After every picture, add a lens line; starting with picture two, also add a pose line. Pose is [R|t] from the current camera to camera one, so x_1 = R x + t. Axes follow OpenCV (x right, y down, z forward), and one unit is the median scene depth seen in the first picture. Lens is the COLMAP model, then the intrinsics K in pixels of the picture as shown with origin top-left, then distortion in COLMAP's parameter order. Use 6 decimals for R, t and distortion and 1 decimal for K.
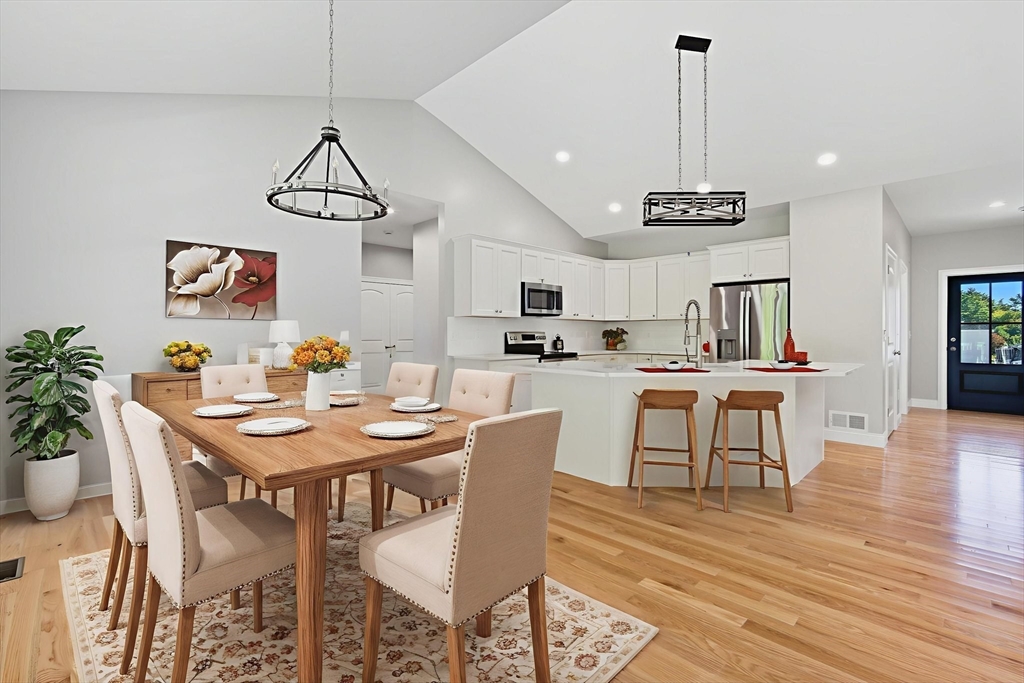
lens RADIAL K [[466.0, 0, 508.7], [0, 466.0, 333.7], [0, 0, 1]] dist [0.000324, 0.000624]
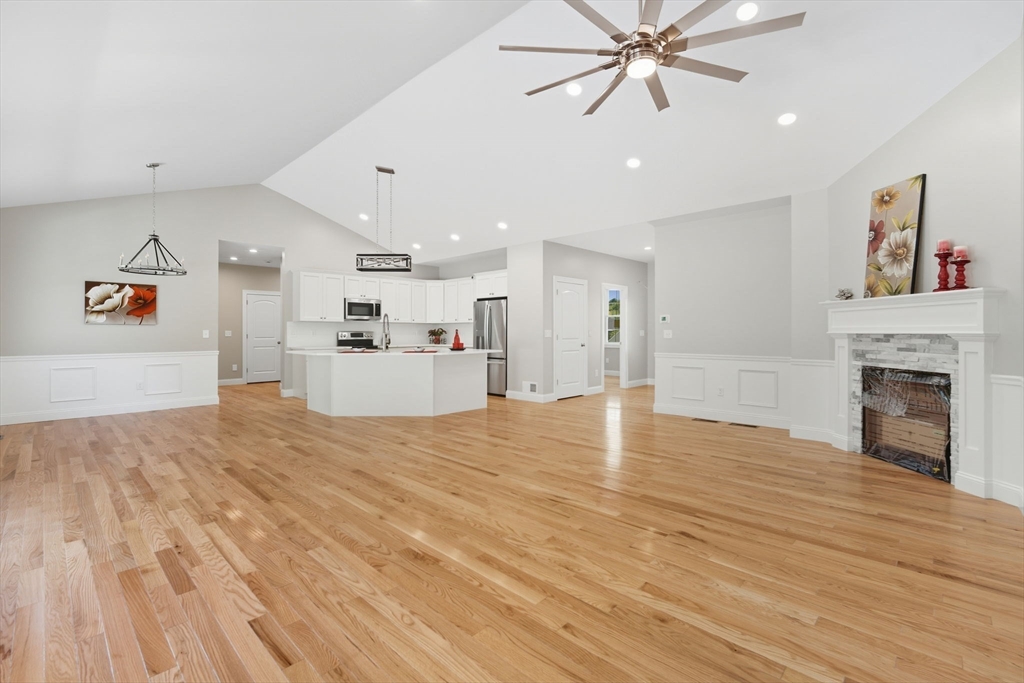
lens RADIAL K [[466.0, 0, 511.4], [0, 466.0, 334.2], [0, 0, 1]] dist [0.000324, 0.000624]
pose [[0.999919, -0.000707, 0.012747, 0.787912], [0.000668, 0.999995, 0.003025, 0.000995], [-0.012749, -0.003017, 0.999914, -0.731747]]
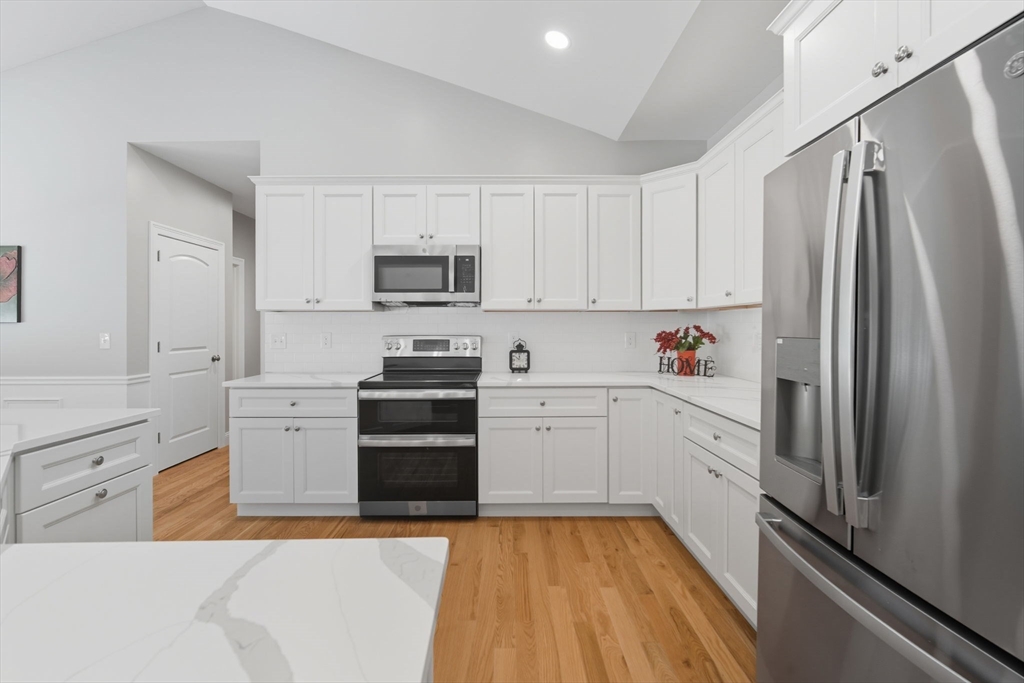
lens RADIAL K [[466.0, 0, 501.8], [0, 466.0, 336.5], [0, 0, 1]] dist [0.000324, 0.000624]
pose [[0.683996, 0.009962, -0.729418, 0.780128], [-0.001707, 0.999926, 0.012055, -0.014217], [0.729484, -0.007000, 0.683962, 1.056525]]
